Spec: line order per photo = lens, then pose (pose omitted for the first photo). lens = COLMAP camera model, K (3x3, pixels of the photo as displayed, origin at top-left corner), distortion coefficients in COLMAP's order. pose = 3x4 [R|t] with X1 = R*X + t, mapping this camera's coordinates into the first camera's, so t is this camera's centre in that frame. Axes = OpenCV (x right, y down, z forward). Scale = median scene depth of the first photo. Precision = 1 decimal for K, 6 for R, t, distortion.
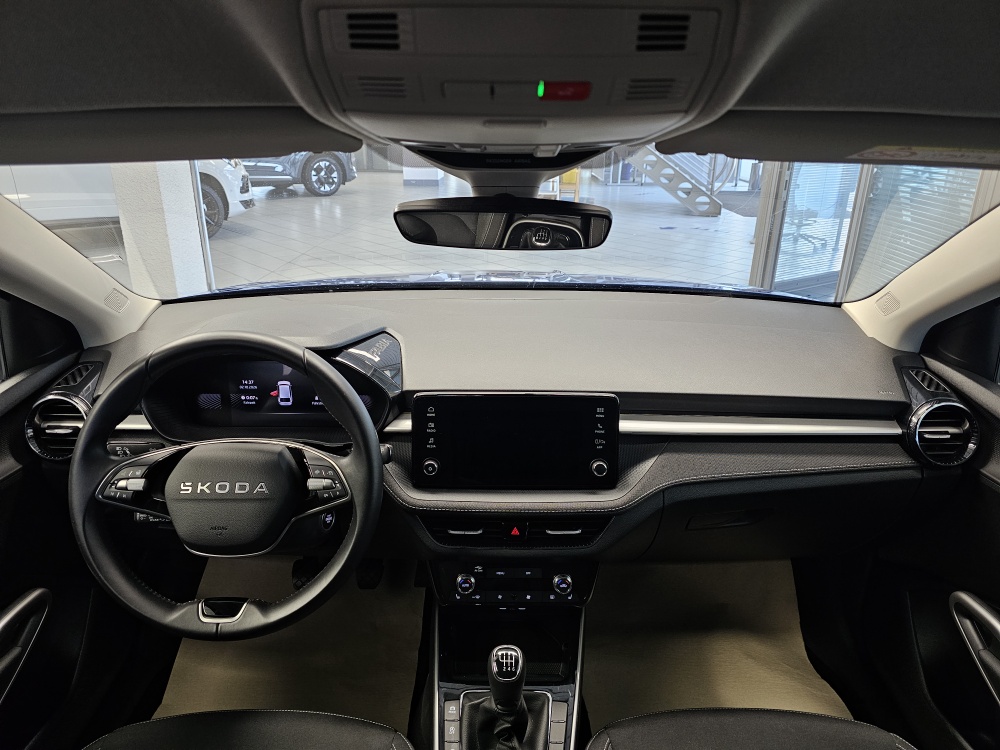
lens RADIAL K [[679.1, 0, 494.7], [0, 679.1, 374.4], [0, 0, 1]] dist [0.065201, -0.063627]
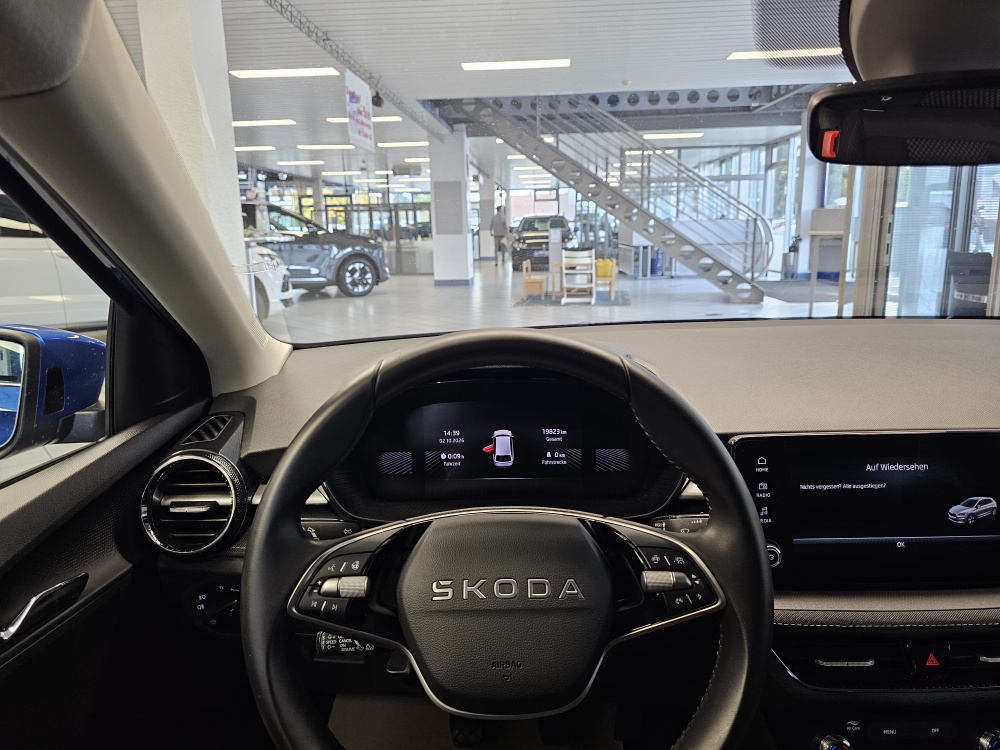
lens RADIAL K [[679.1, 0, 502.0], [0, 679.1, 360.5], [0, 0, 1]] dist [0.065201, -0.063627]
pose [[0.999626, -0.025562, -0.009728, -0.319942], [0.023566, 0.985513, -0.167954, 0.059201], [0.013880, 0.167662, 0.985747, 0.327476]]
